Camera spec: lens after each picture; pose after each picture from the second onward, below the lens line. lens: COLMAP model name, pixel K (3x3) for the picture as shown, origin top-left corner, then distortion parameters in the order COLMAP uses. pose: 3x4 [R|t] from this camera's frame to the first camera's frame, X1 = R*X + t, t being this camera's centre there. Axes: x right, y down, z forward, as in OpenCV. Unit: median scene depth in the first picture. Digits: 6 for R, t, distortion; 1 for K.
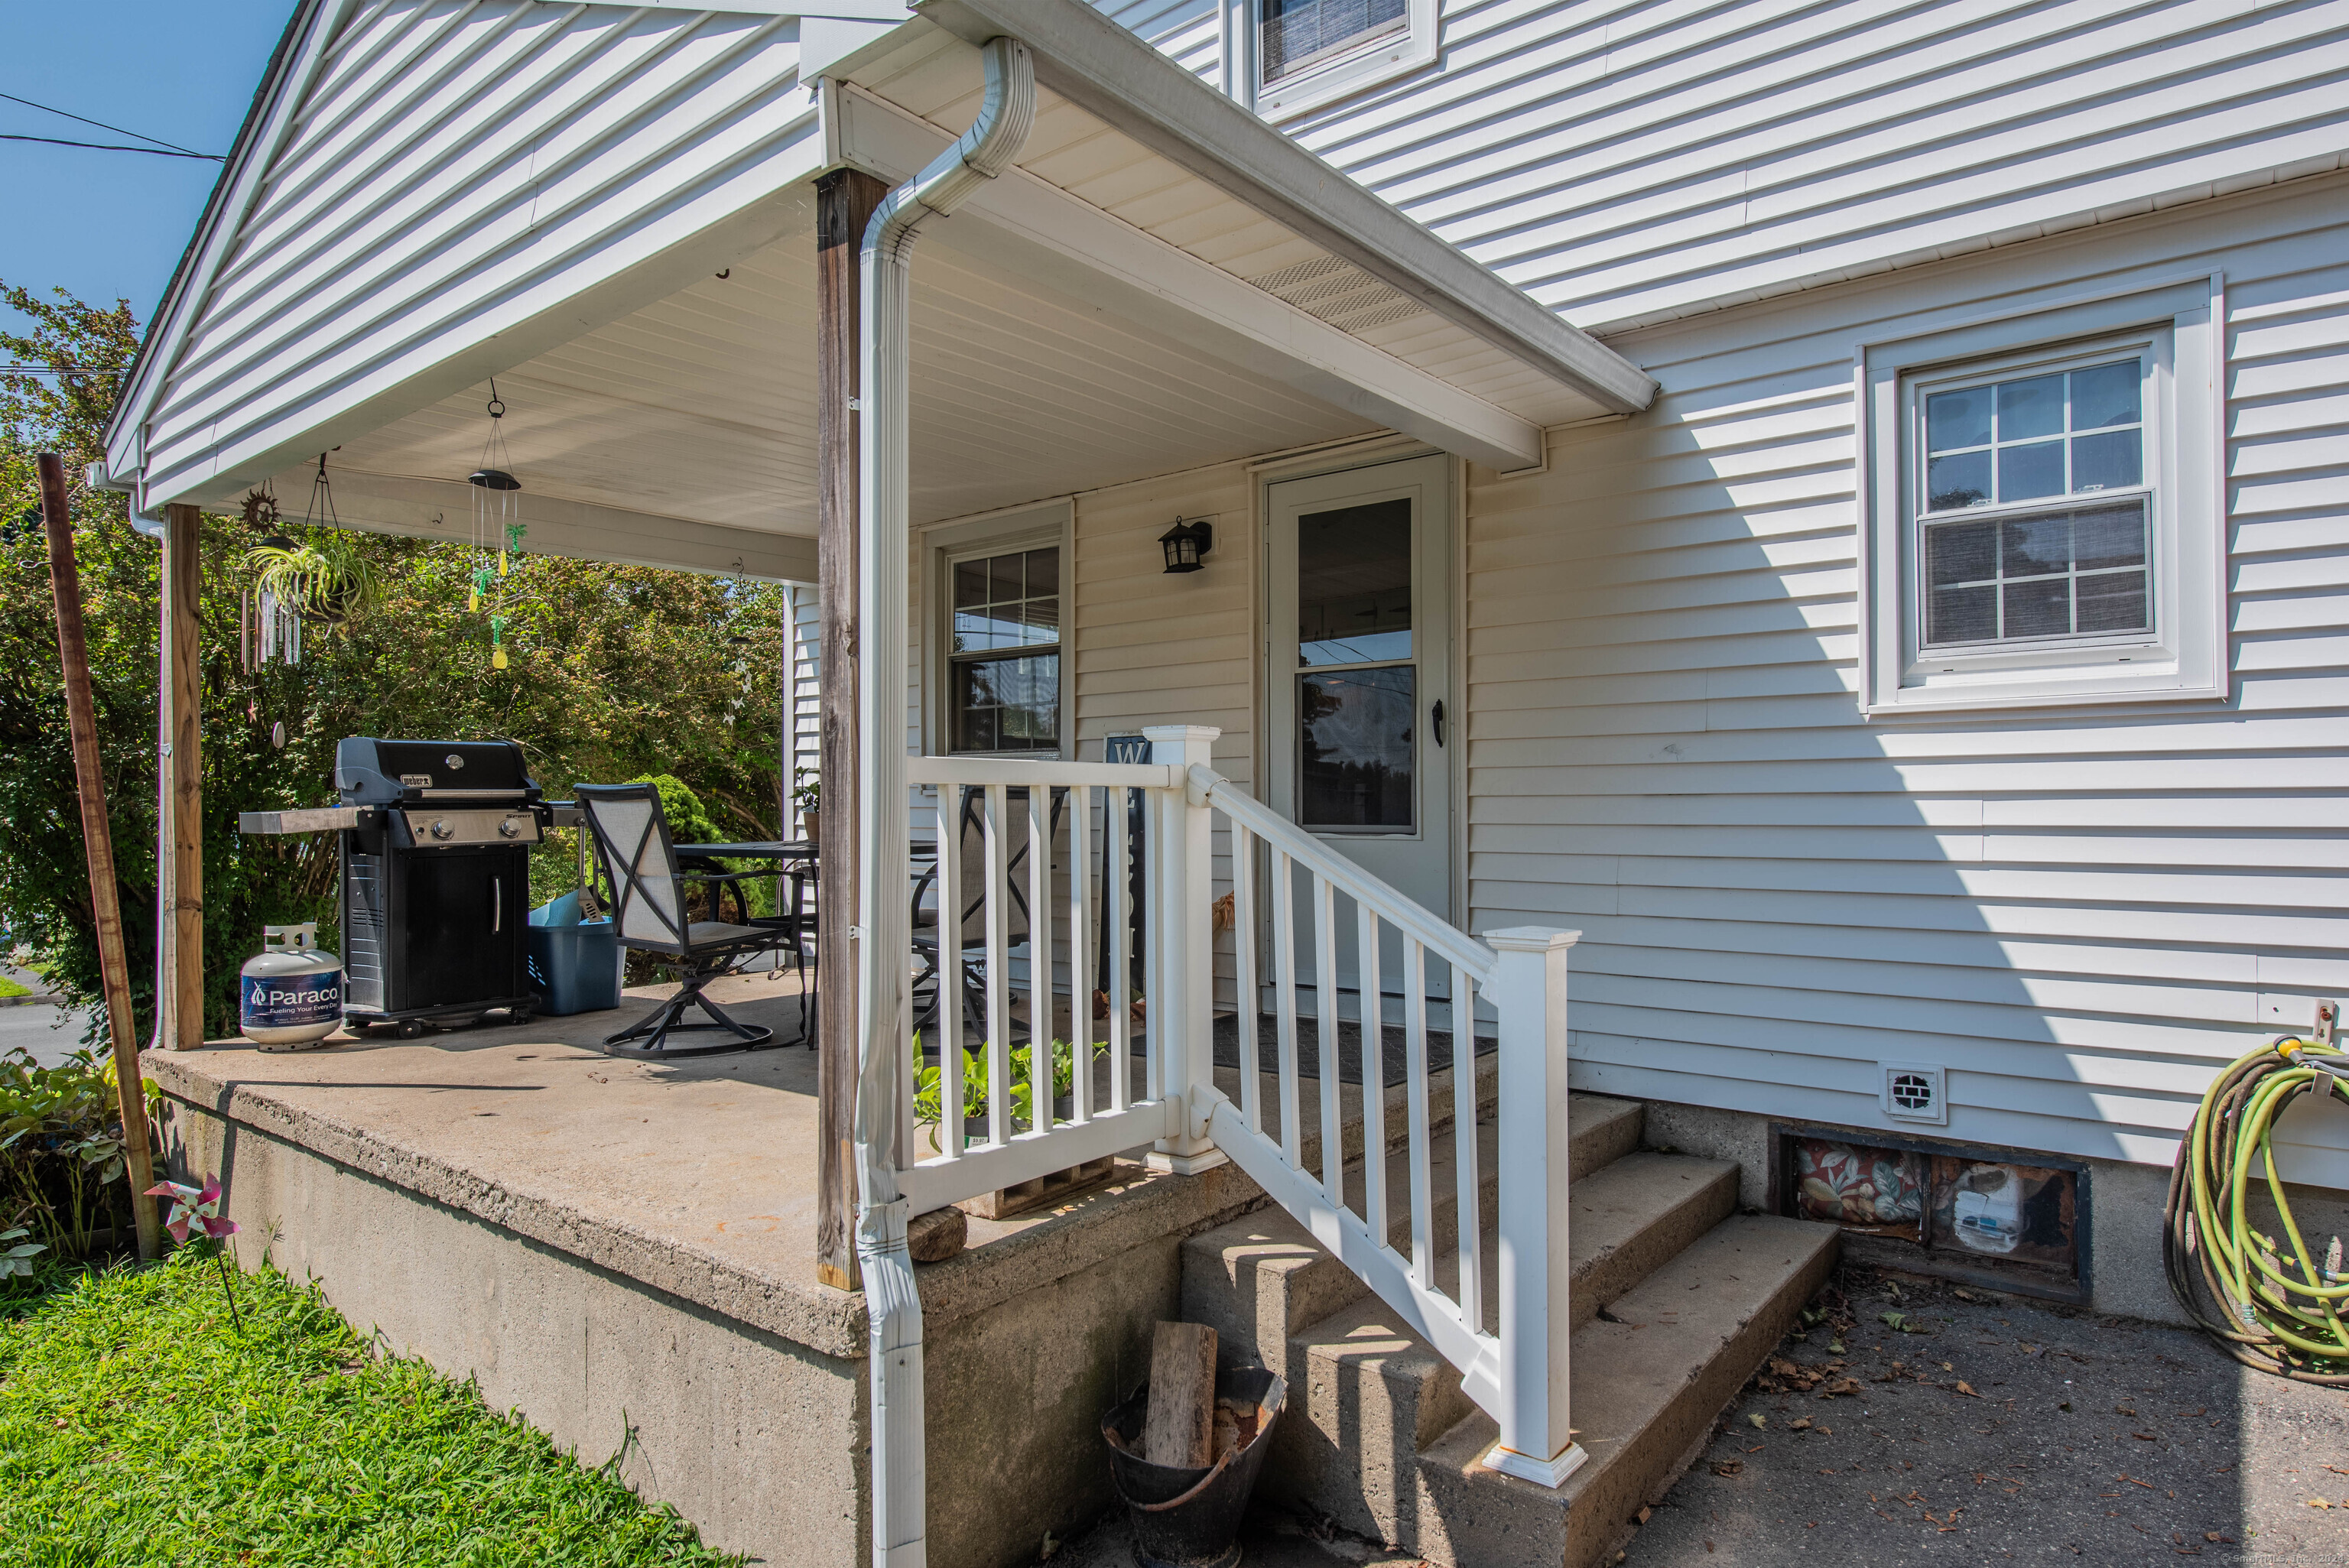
lens RADIAL K [[1359.0, 0, 1173.5], [0, 1359.0, 789.6], [0, 0, 1]] dist [0.001454, 0.000056]
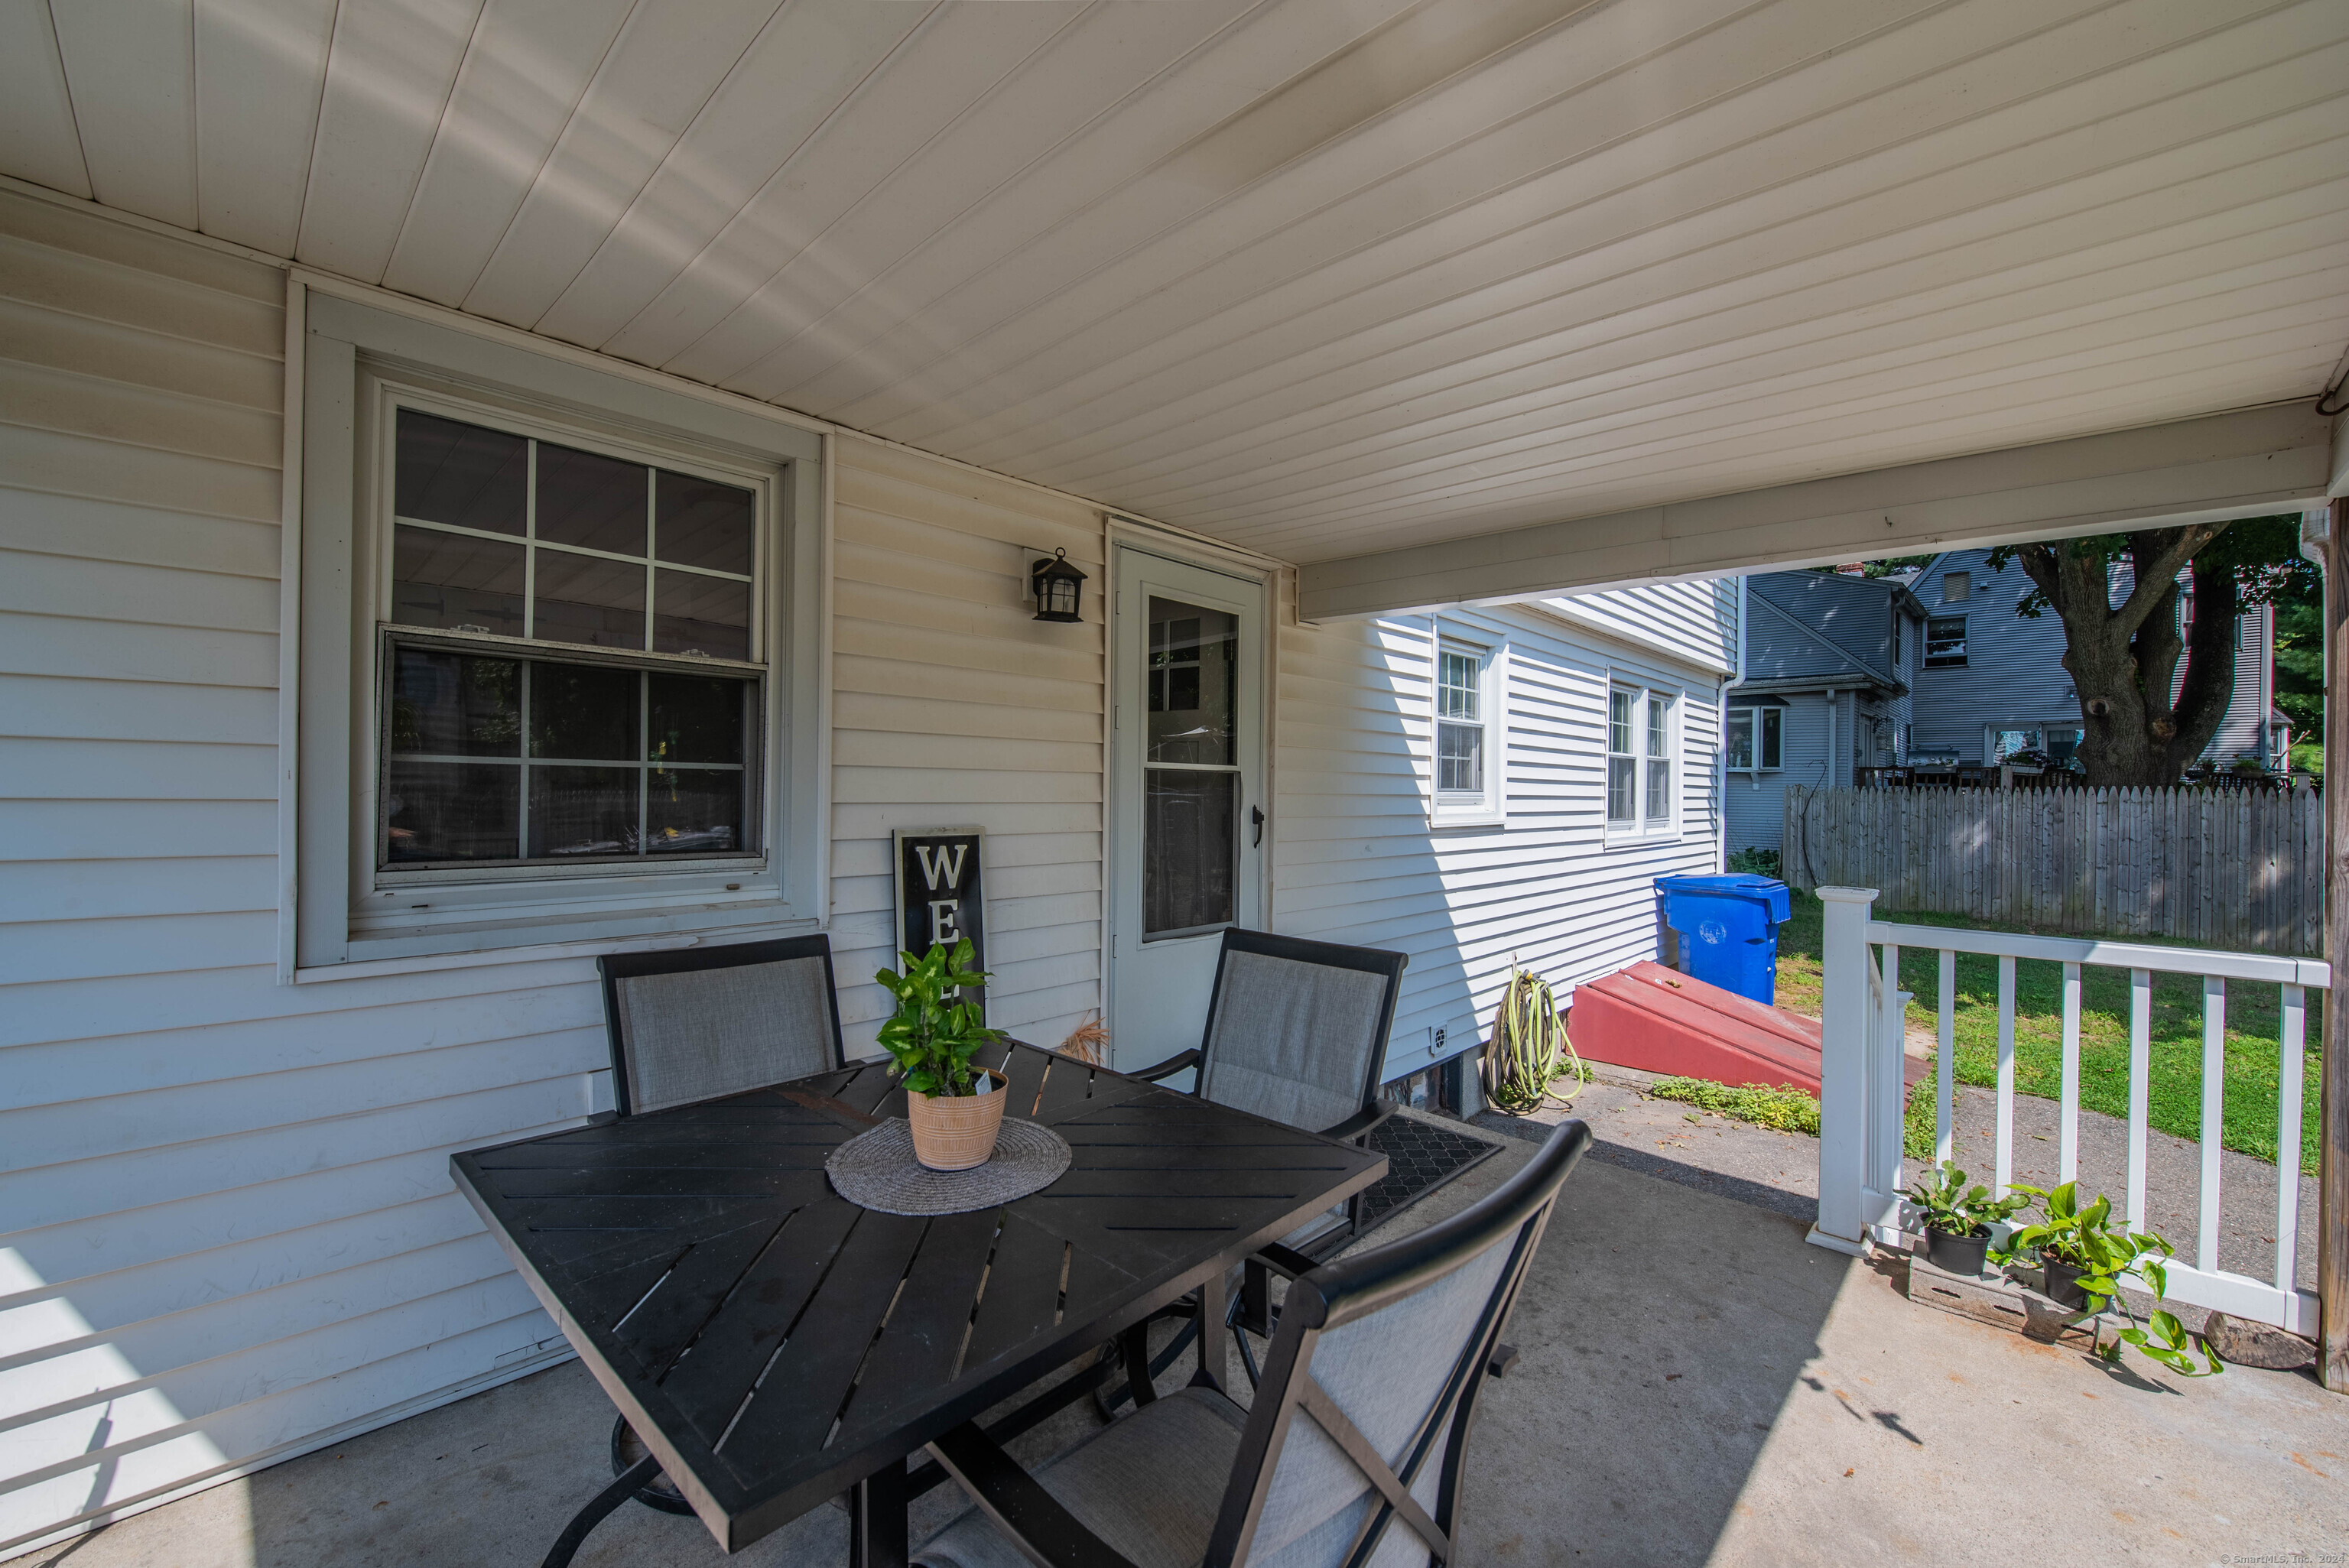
lens RADIAL K [[934.1, 0, 1175.0], [0, 934.1, 783.2], [0, 0, 1]] dist [-0.000292, 0.000010]
pose [[0.078657, 0.007639, 0.996872, -0.653745], [-0.026553, 0.999632, -0.005565, -0.089807], [-0.996548, -0.026033, 0.078831, 1.149235]]
